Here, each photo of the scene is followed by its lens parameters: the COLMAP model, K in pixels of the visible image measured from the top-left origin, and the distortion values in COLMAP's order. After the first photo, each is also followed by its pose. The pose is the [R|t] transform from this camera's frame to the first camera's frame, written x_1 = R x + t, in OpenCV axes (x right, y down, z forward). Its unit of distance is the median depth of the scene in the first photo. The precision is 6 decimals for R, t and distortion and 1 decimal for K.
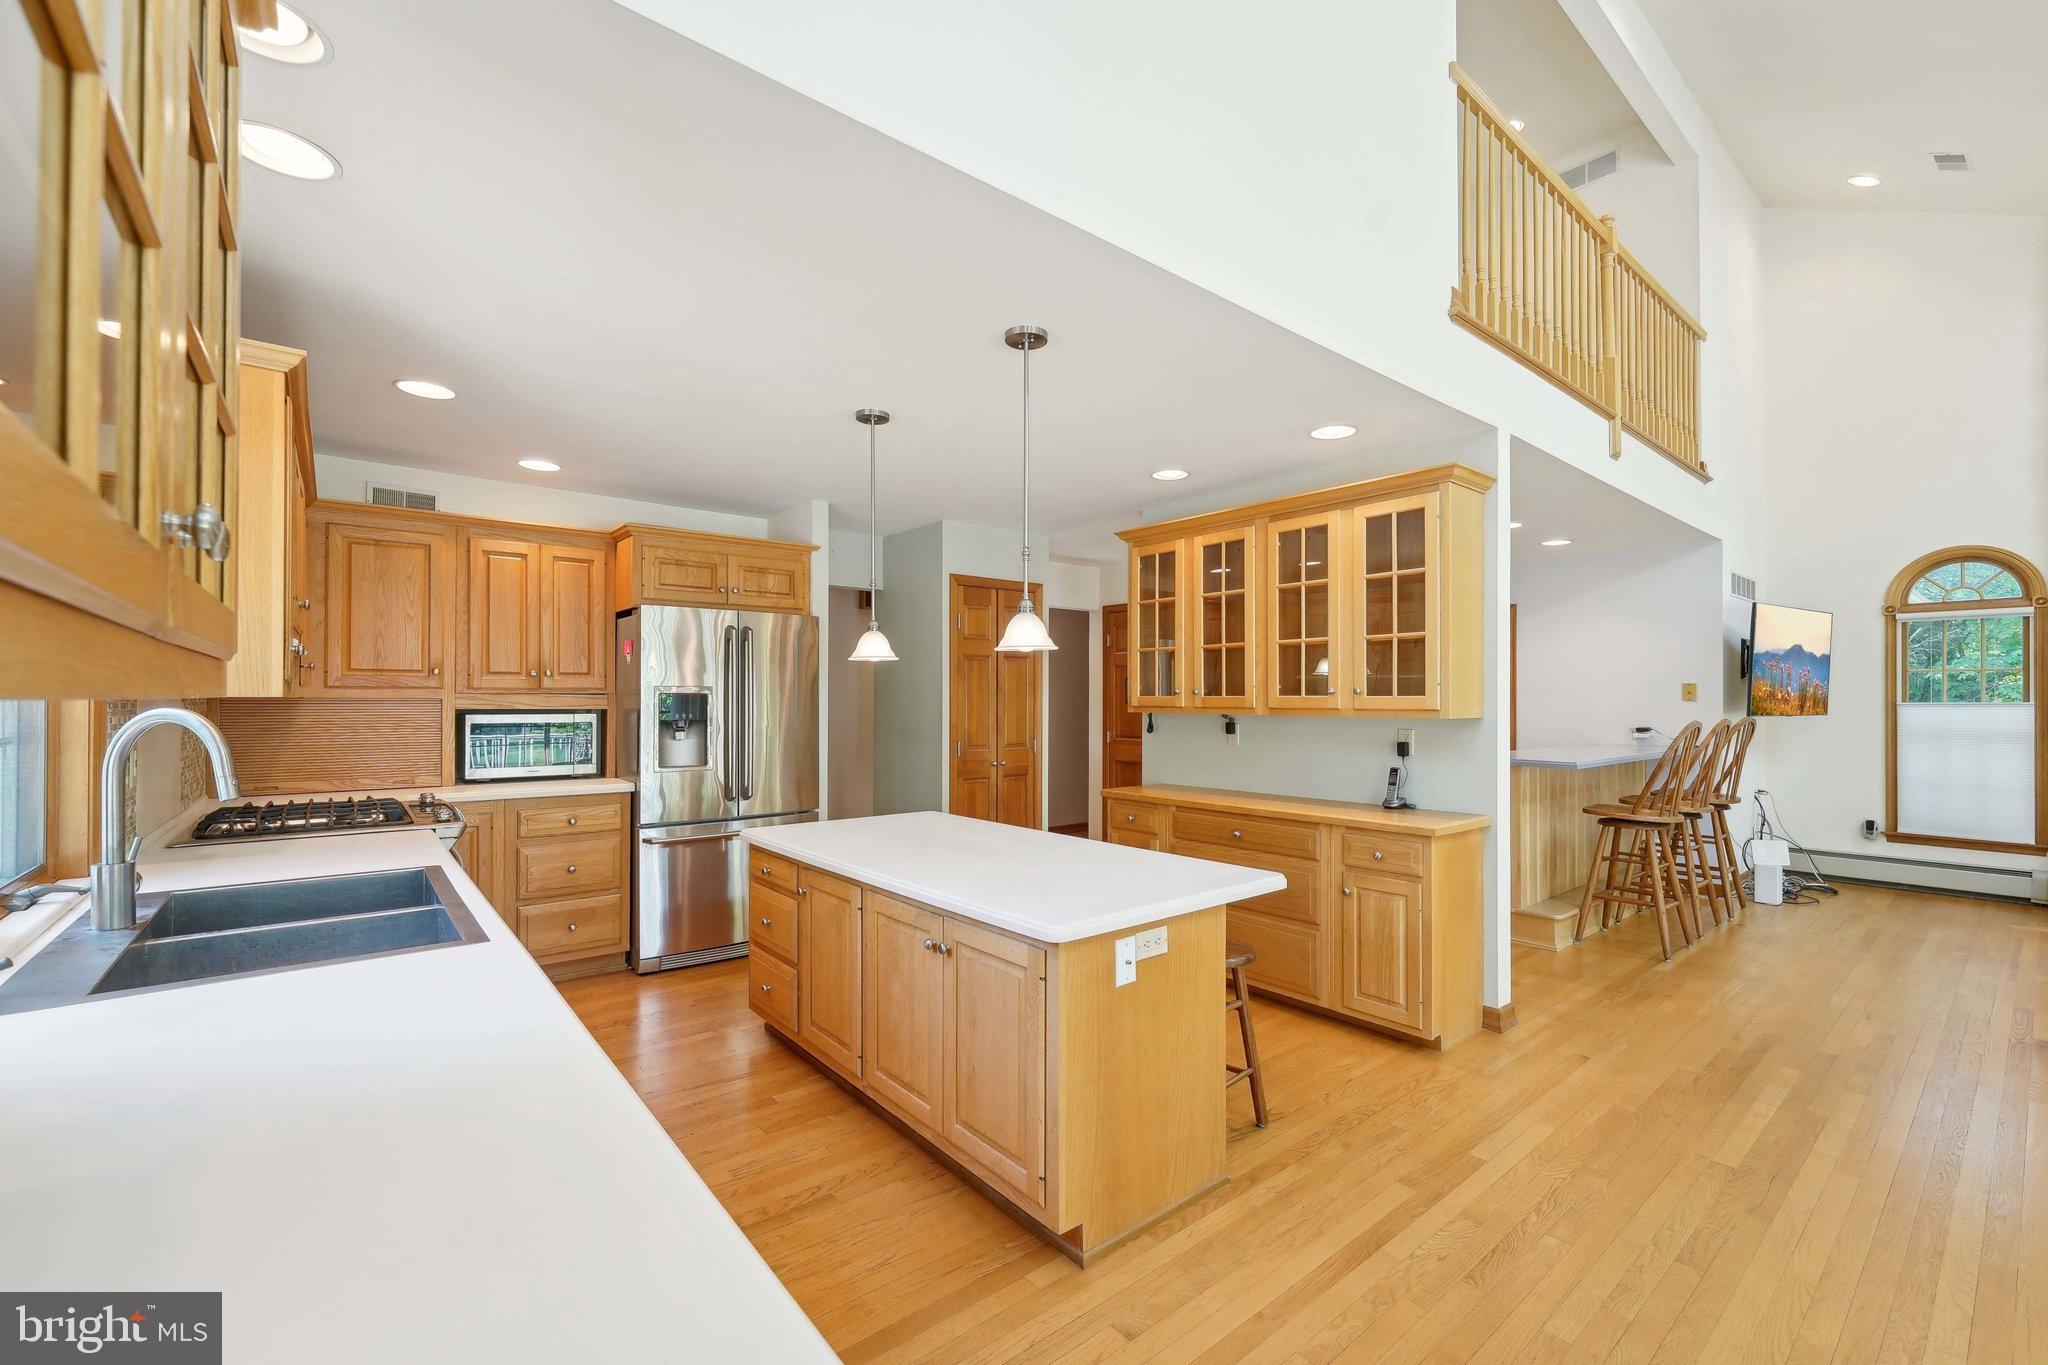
lens RADIAL K [[844.5, 0, 1015.0], [0, 844.5, 691.7], [0, 0, 1]] dist [-0.000955, -0.000085]
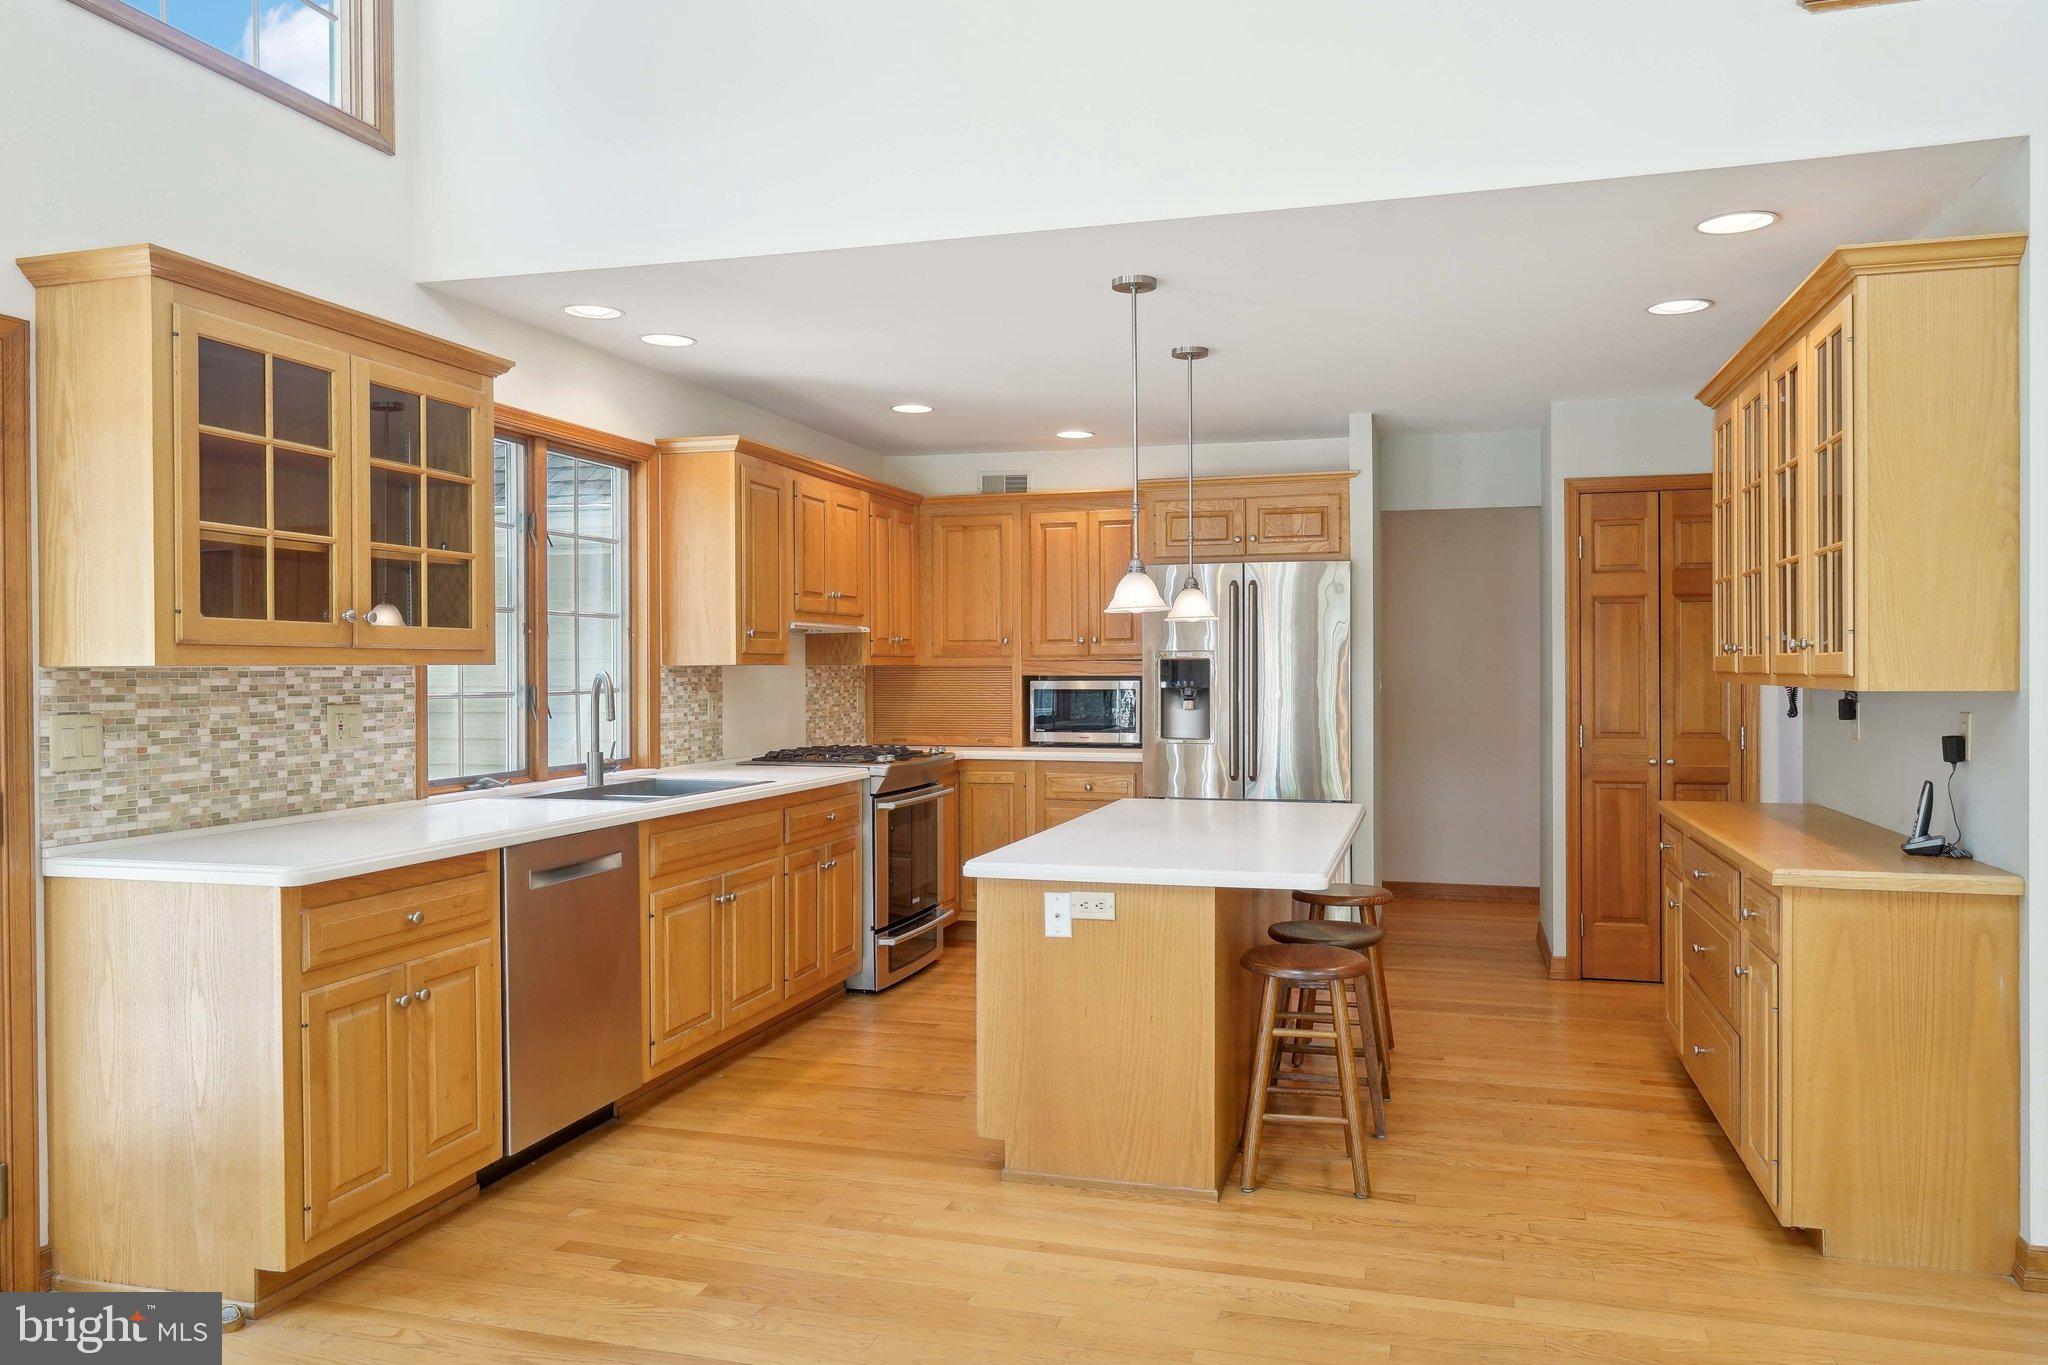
lens RADIAL K [[1390.6, 0, 1035.2], [0, 1390.6, 676.8], [0, 0, 1]] dist [0.004740, 0.002484]
pose [[0.577782, 0.001144, -0.816190, 0.753059], [0.010894, 0.999899, 0.009113, 0.005788], [0.816118, -0.014157, 0.577711, -0.001375]]
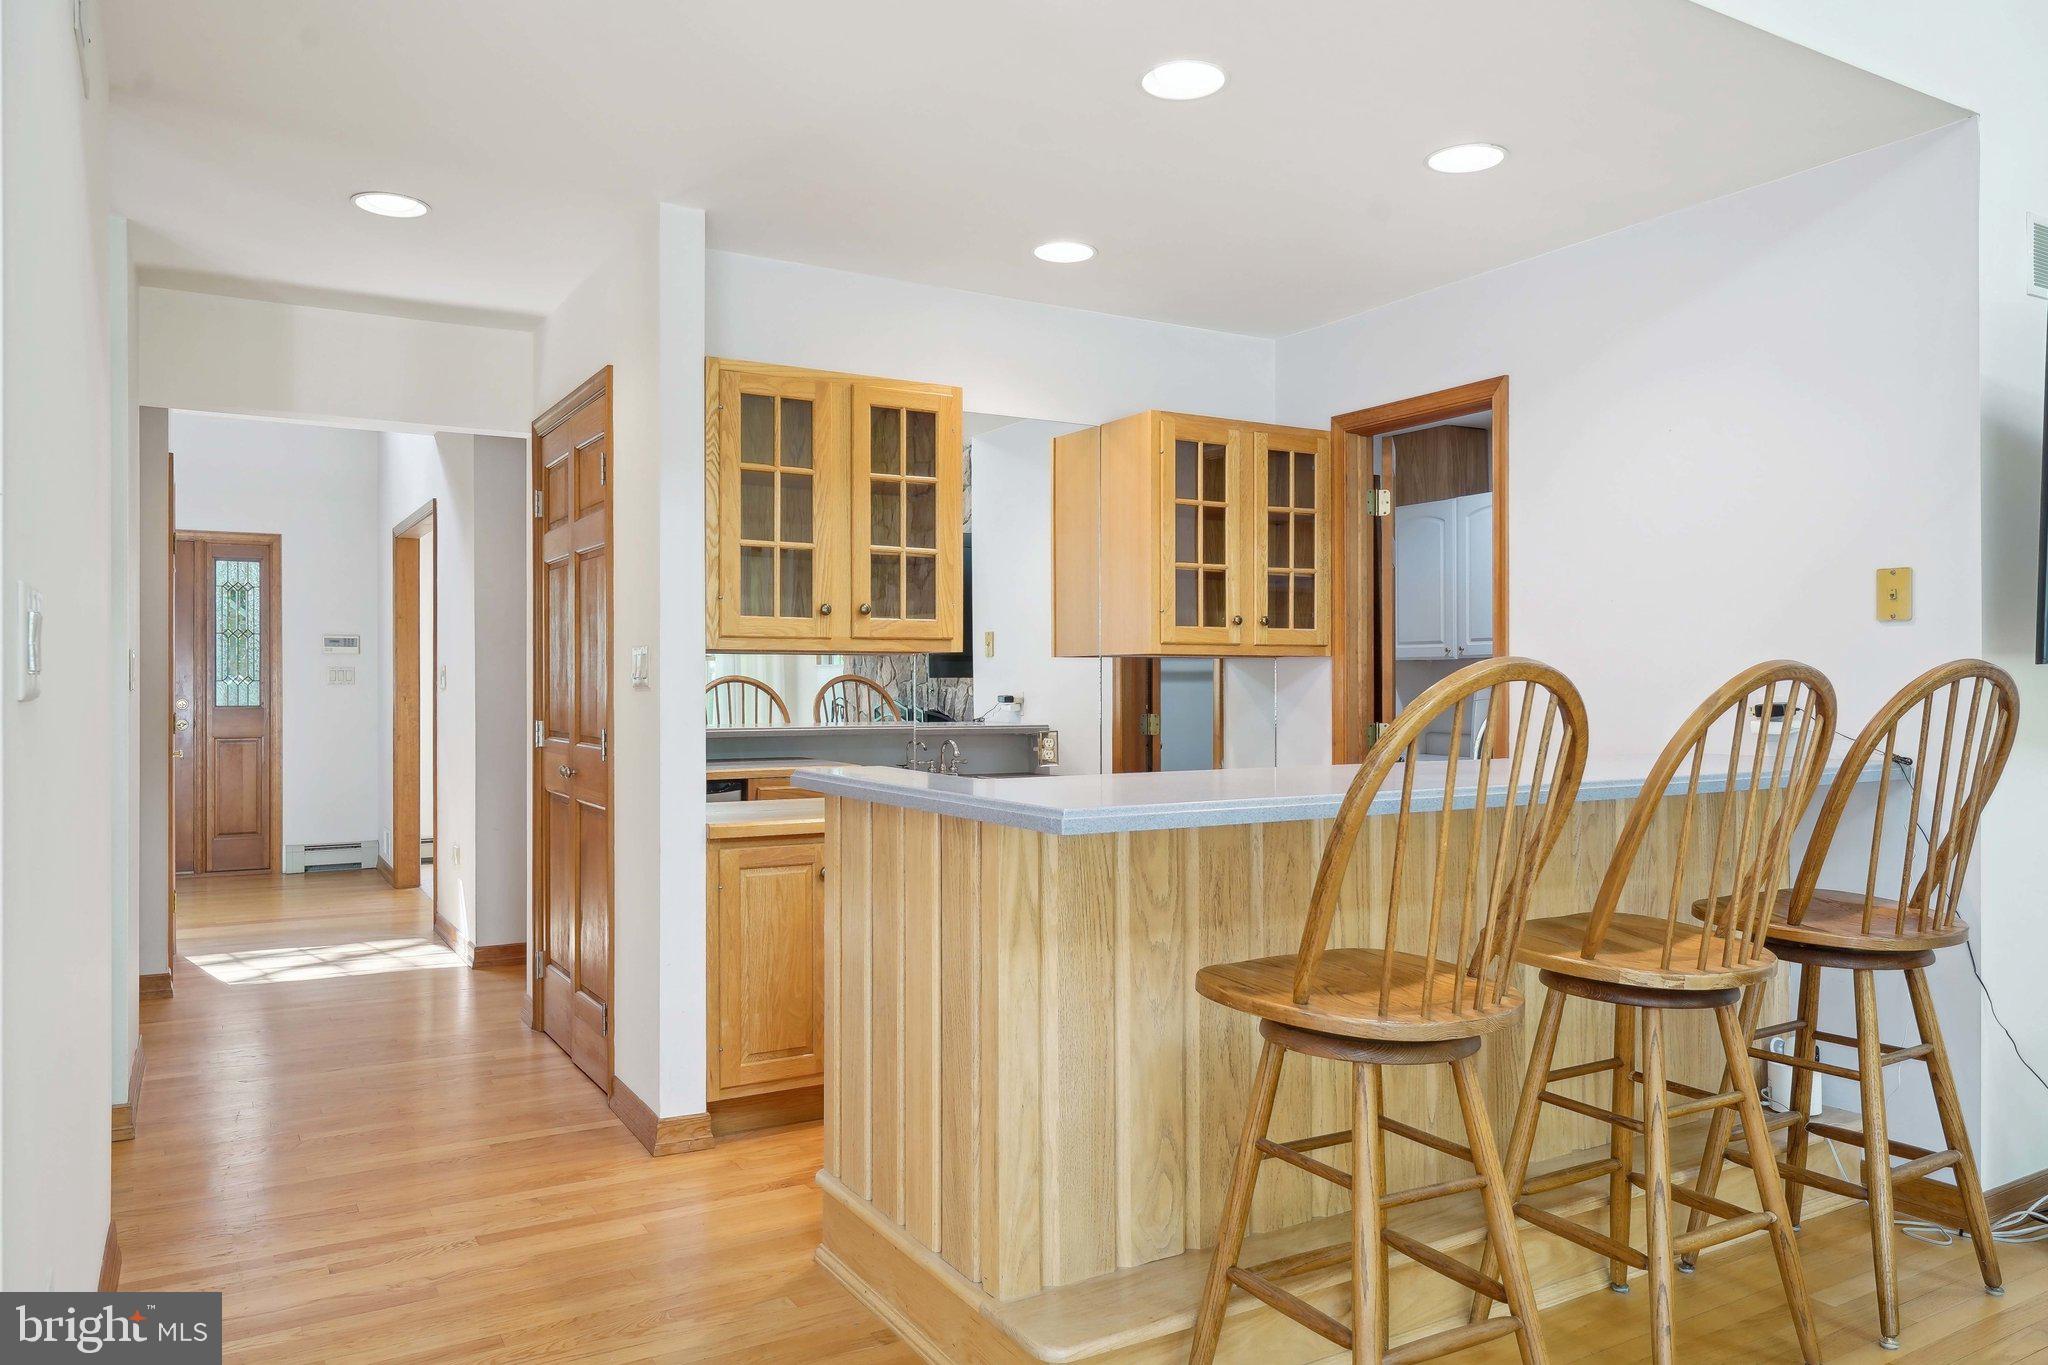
lens RADIAL K [[1390.6, 0, 1035.2], [0, 1390.6, 676.8], [0, 0, 1]] dist [0.004740, 0.002484]
pose [[0.991306, -0.005743, -0.131451, 0.753558], [0.005708, 0.999984, -0.000640, 0.043865], [0.131453, -0.000116, 0.991322, 0.585859]]
